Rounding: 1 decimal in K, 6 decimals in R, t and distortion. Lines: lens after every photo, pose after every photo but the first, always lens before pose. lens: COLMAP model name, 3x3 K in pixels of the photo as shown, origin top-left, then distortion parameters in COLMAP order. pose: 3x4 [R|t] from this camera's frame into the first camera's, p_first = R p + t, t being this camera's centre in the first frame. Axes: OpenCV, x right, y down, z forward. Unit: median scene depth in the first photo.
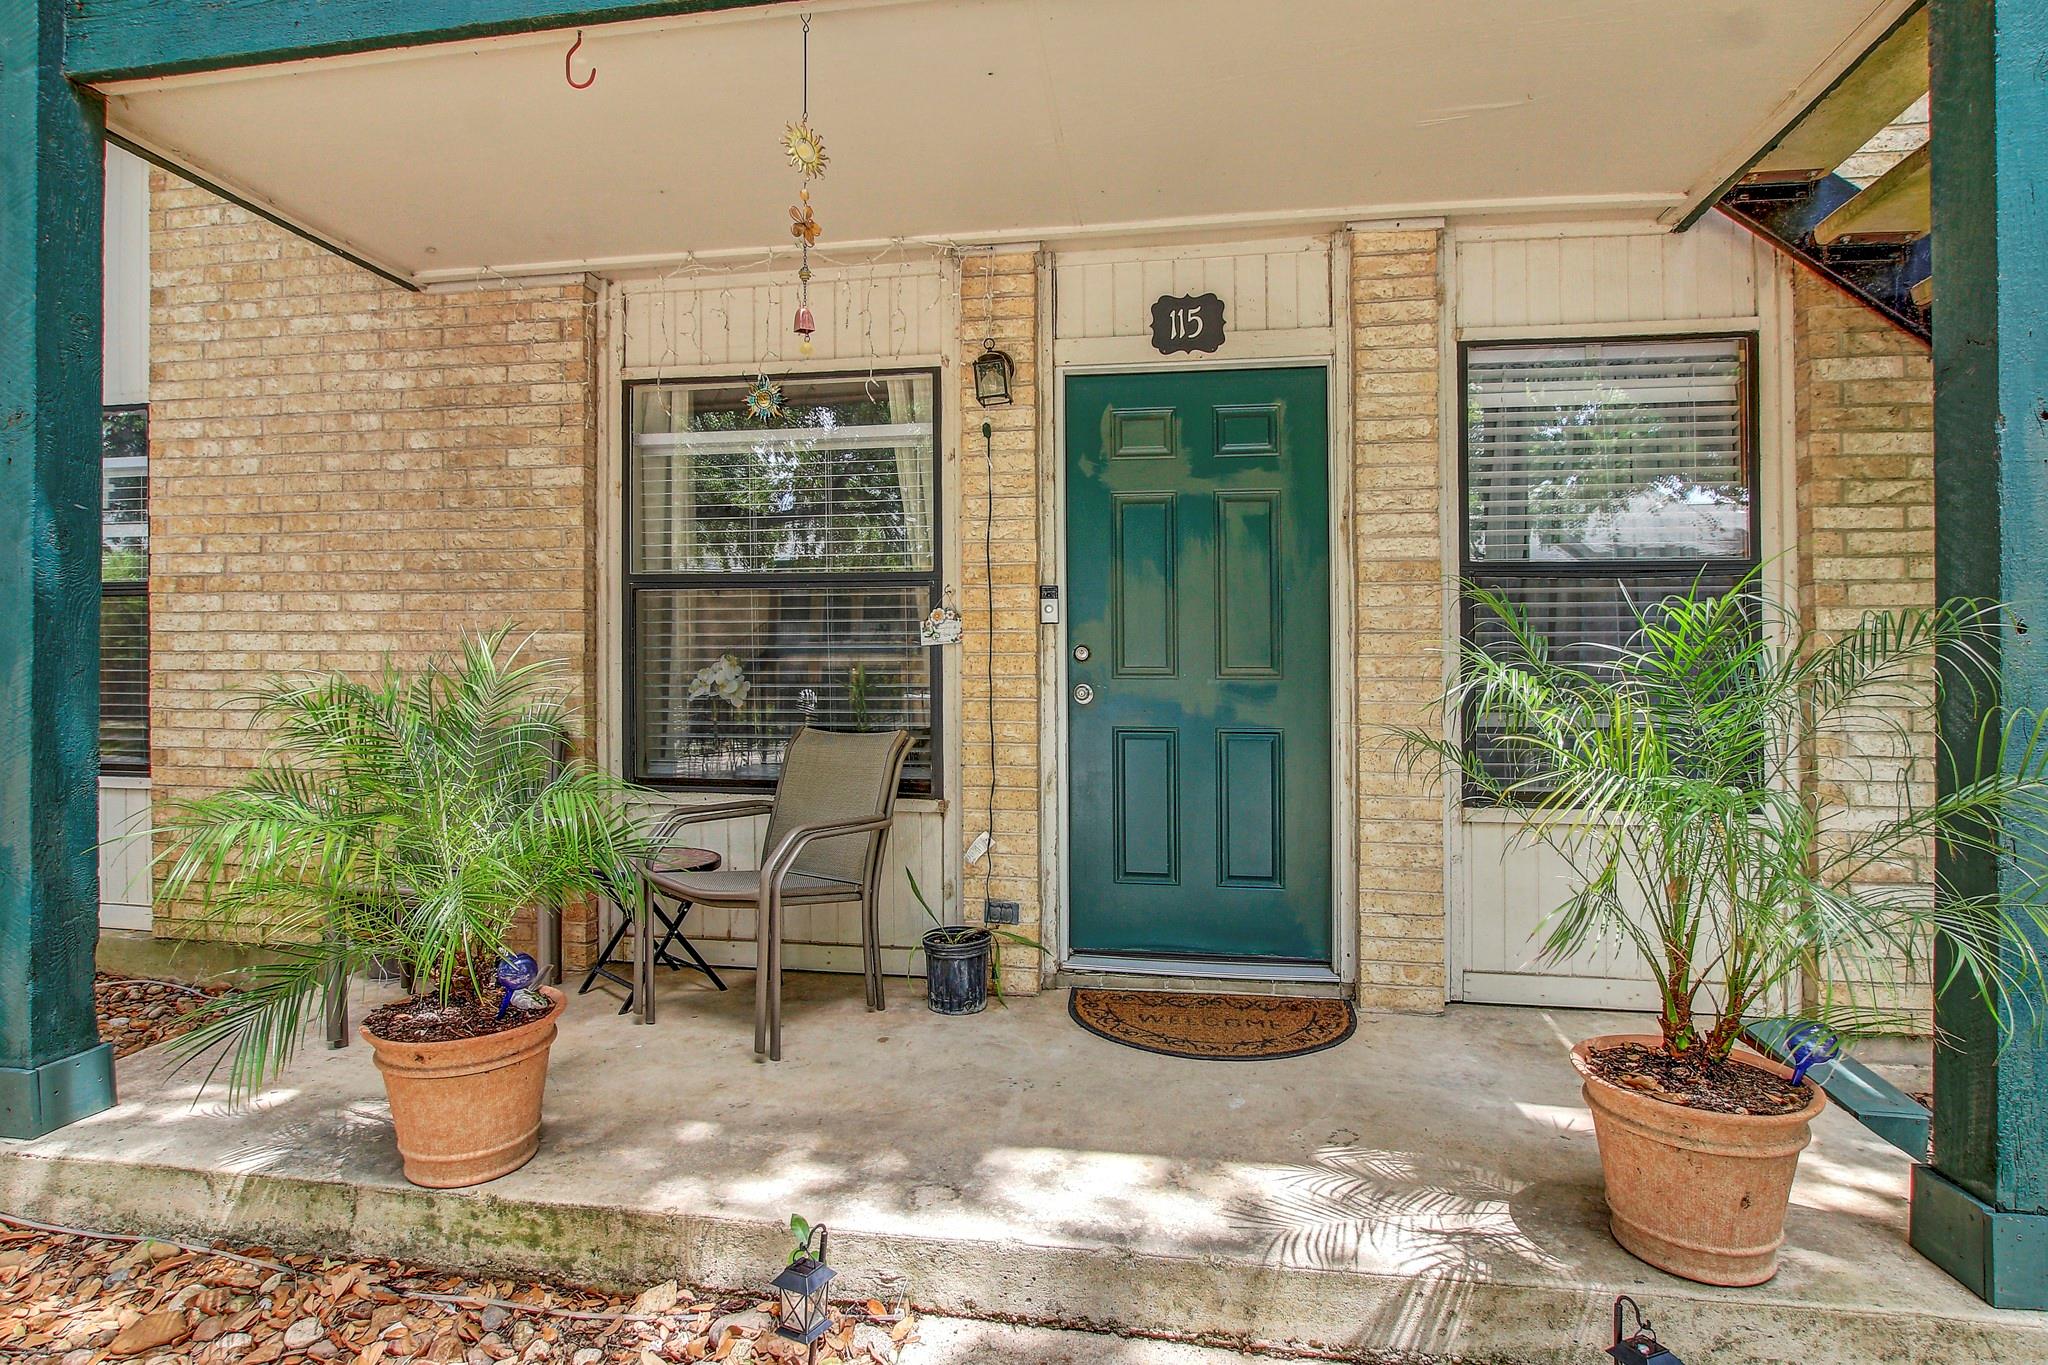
lens RADIAL K [[957.2, 0, 1024.0], [0, 957.2, 682.5], [0, 0, 1]] dist [-0.012588, -0.000462]
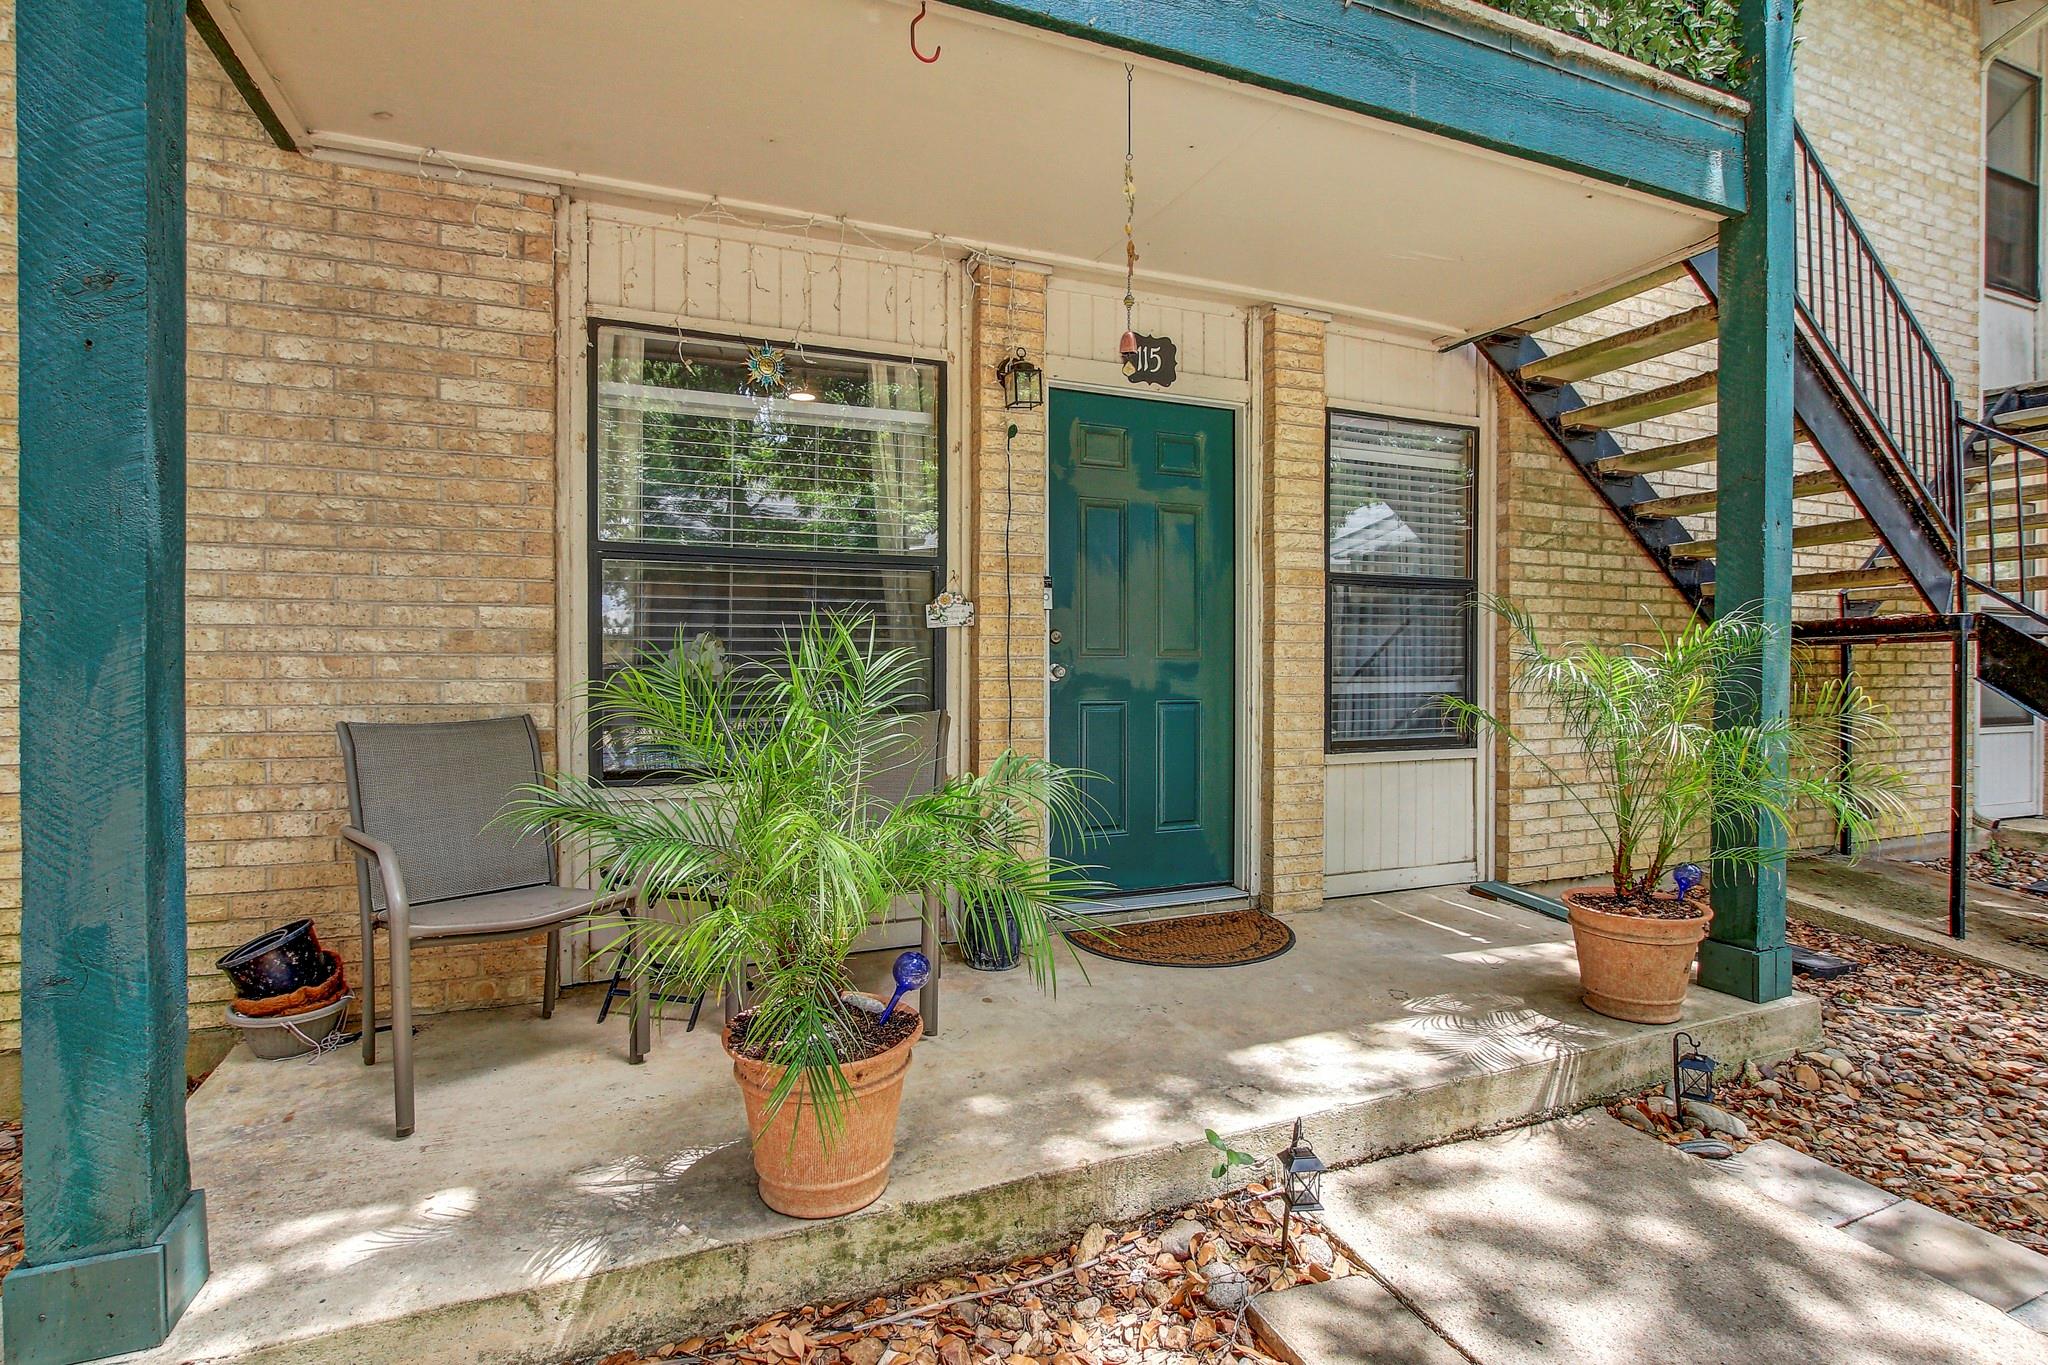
lens RADIAL K [[929.4, 0, 1016.8], [0, 929.4, 664.5], [0, 0, 1]] dist [-0.013244, -0.000057]
pose [[0.868433, -0.006404, 0.495764, -0.557727], [-0.000392, 0.999907, 0.013603, -0.013284], [-0.495806, -0.012008, 0.868351, 0.079134]]
